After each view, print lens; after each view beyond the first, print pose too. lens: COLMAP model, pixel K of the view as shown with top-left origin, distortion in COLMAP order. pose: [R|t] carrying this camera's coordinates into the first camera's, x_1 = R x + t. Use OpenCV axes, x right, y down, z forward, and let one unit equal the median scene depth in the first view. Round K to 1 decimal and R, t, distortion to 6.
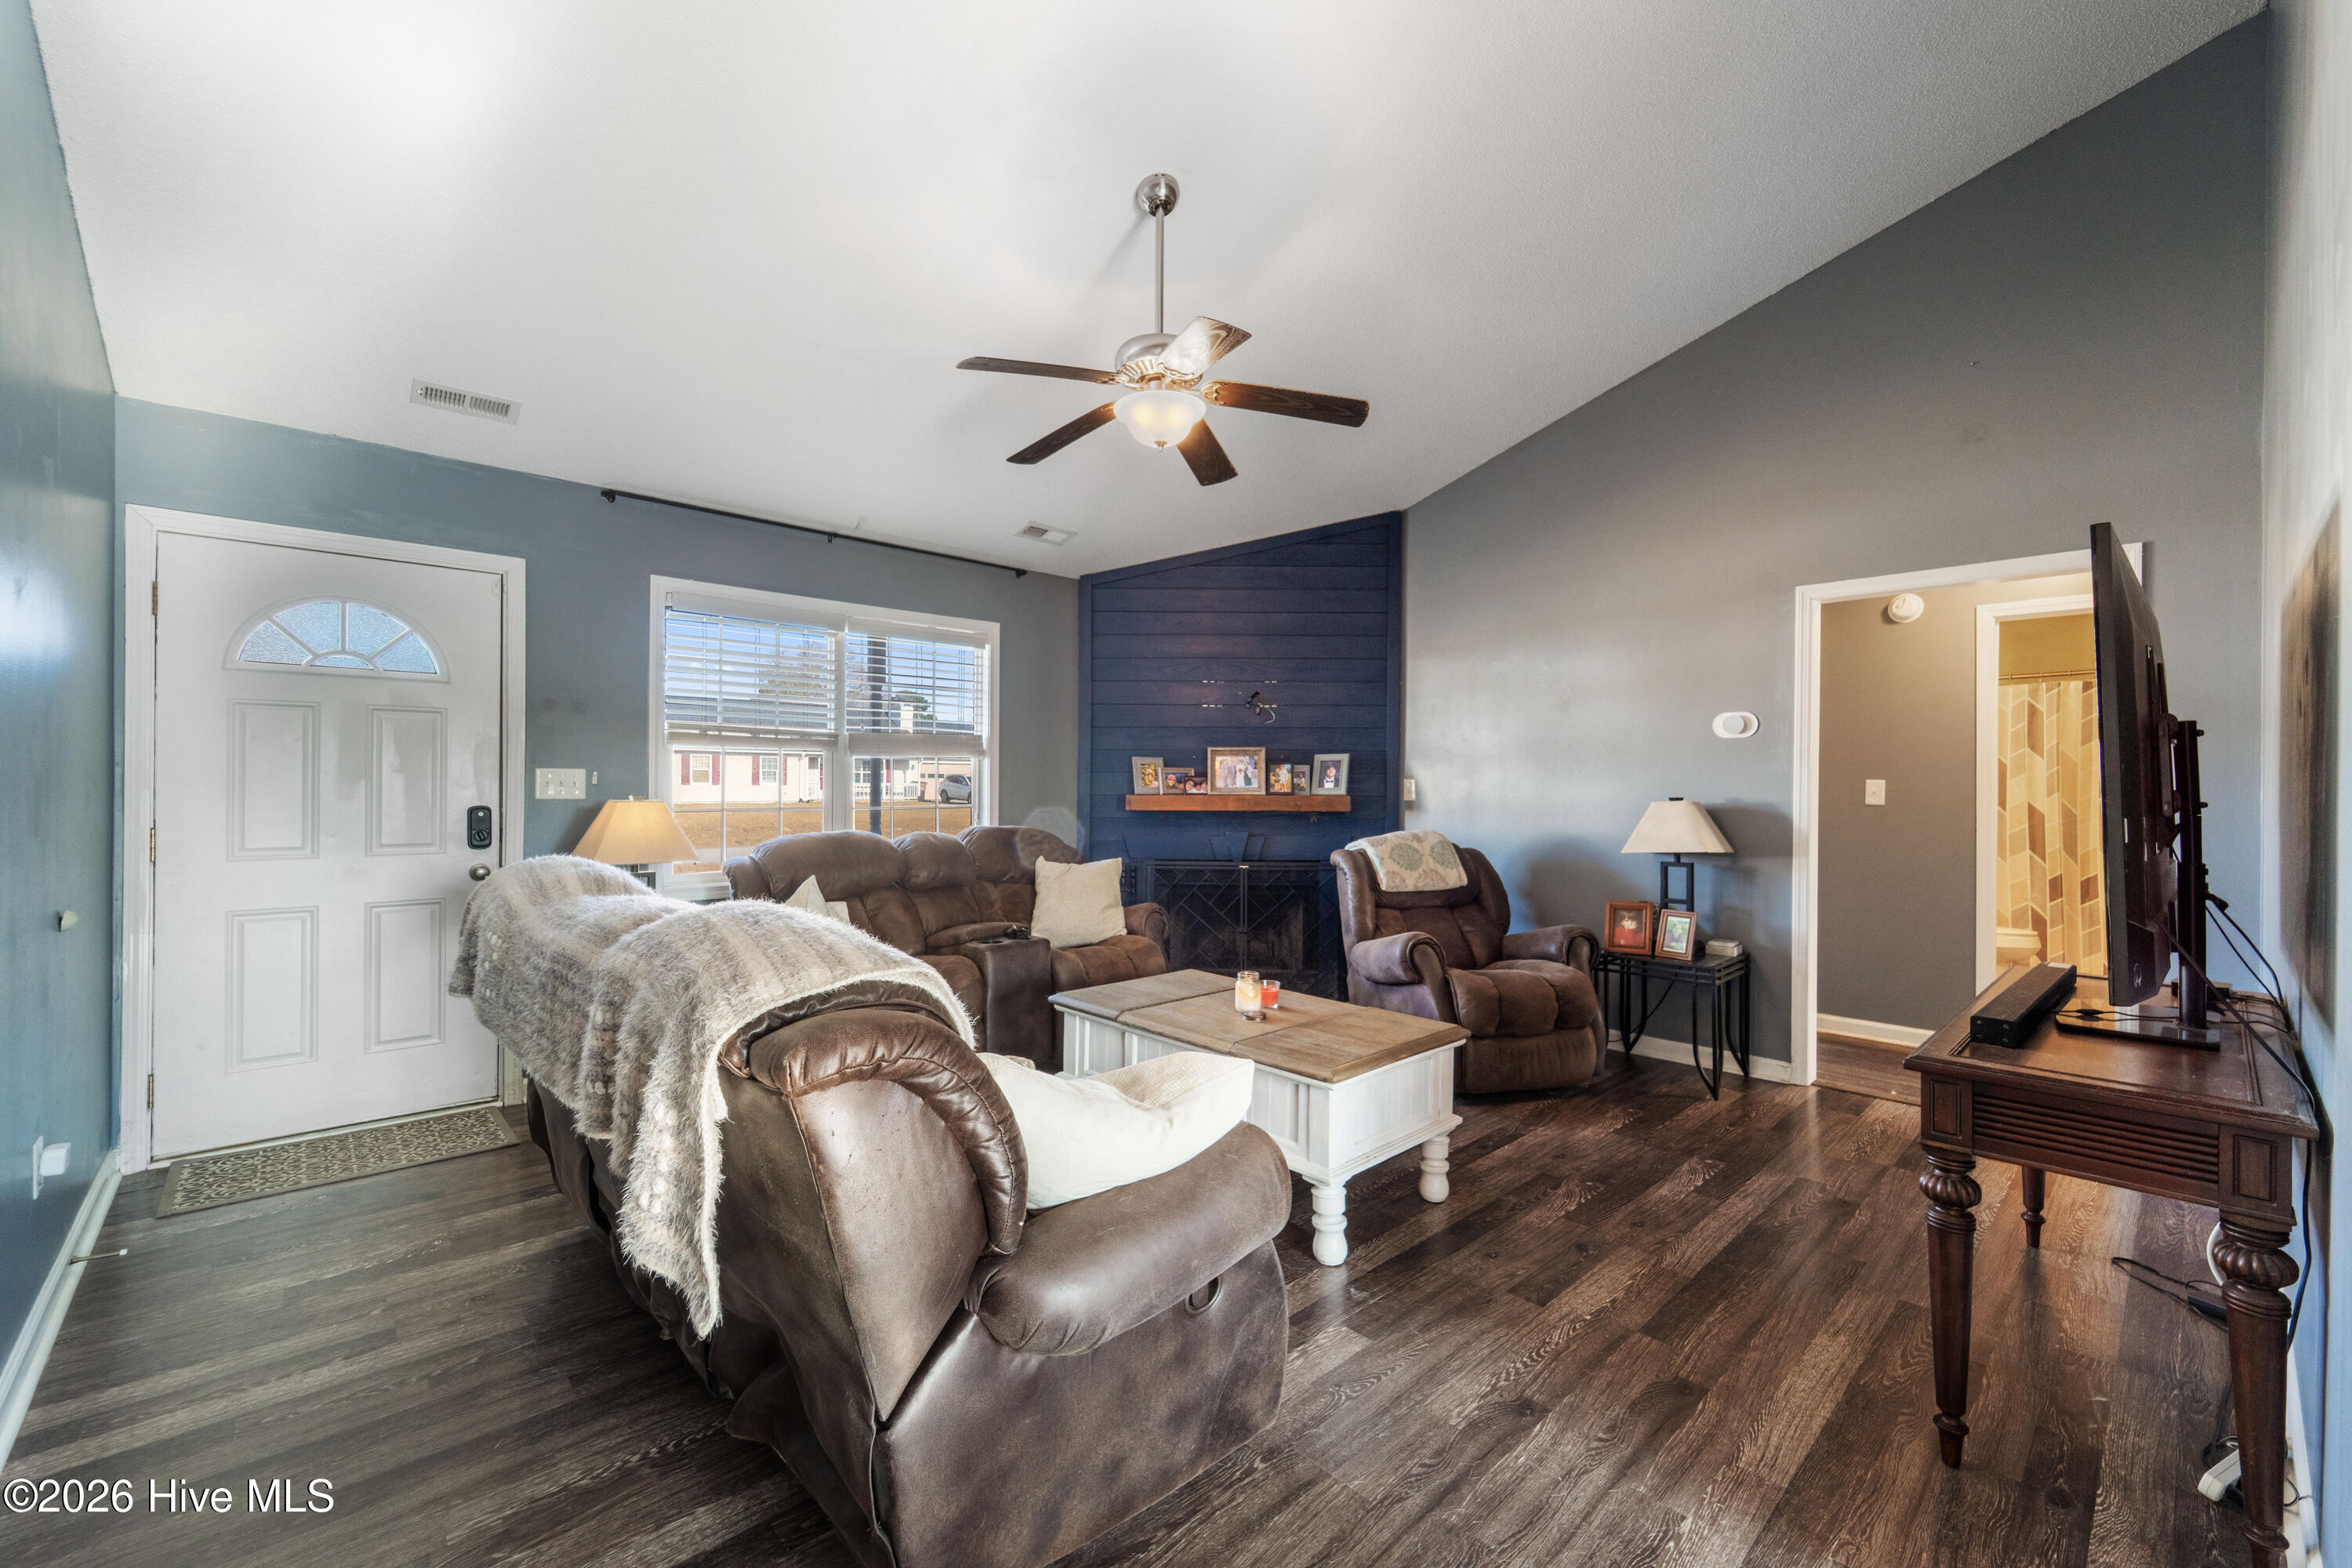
lens RADIAL K [[947.6, 0, 1182.5], [0, 947.6, 783.8], [0, 0, 1]] dist [-0.002680, -0.000394]
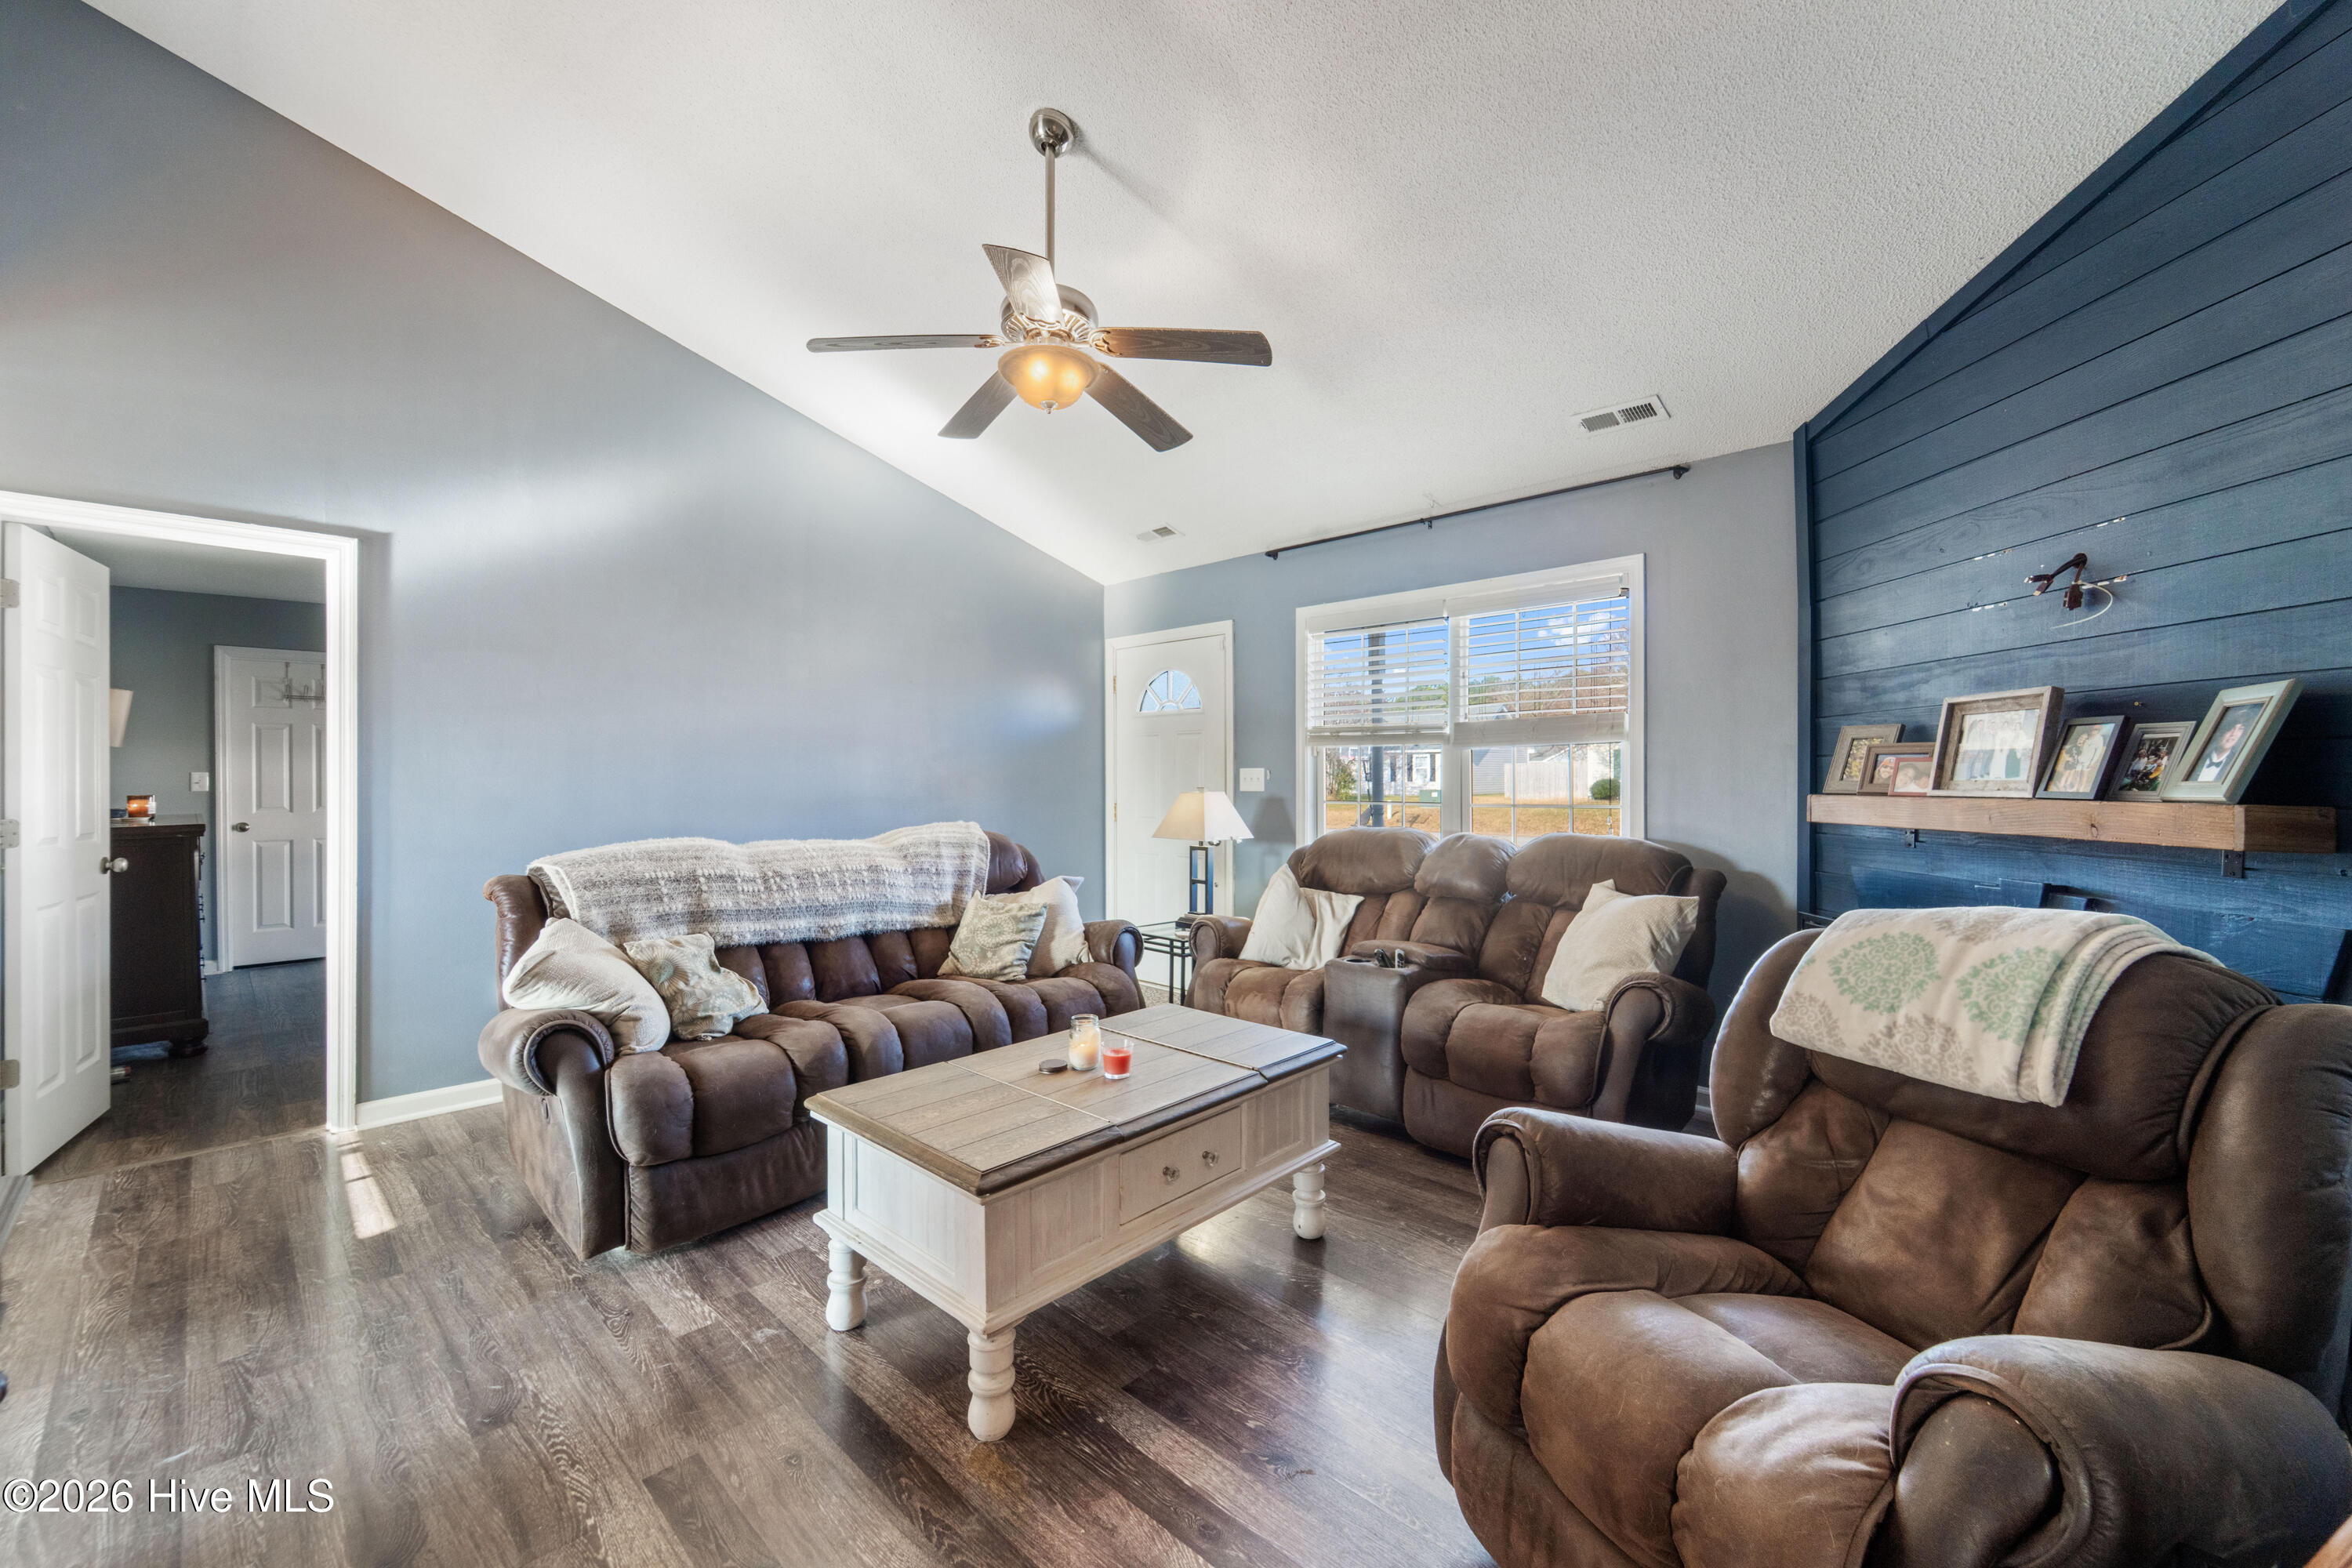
lens RADIAL K [[947.6, 0, 1177.8], [0, 947.6, 781.1], [0, 0, 1]] dist [-0.002680, -0.000394]
pose [[0.046311, -0.001483, -0.998926, 0.755031], [0.004875, 0.999987, -0.001258, 0.003066], [0.998915, -0.004812, 0.046318, 0.916740]]
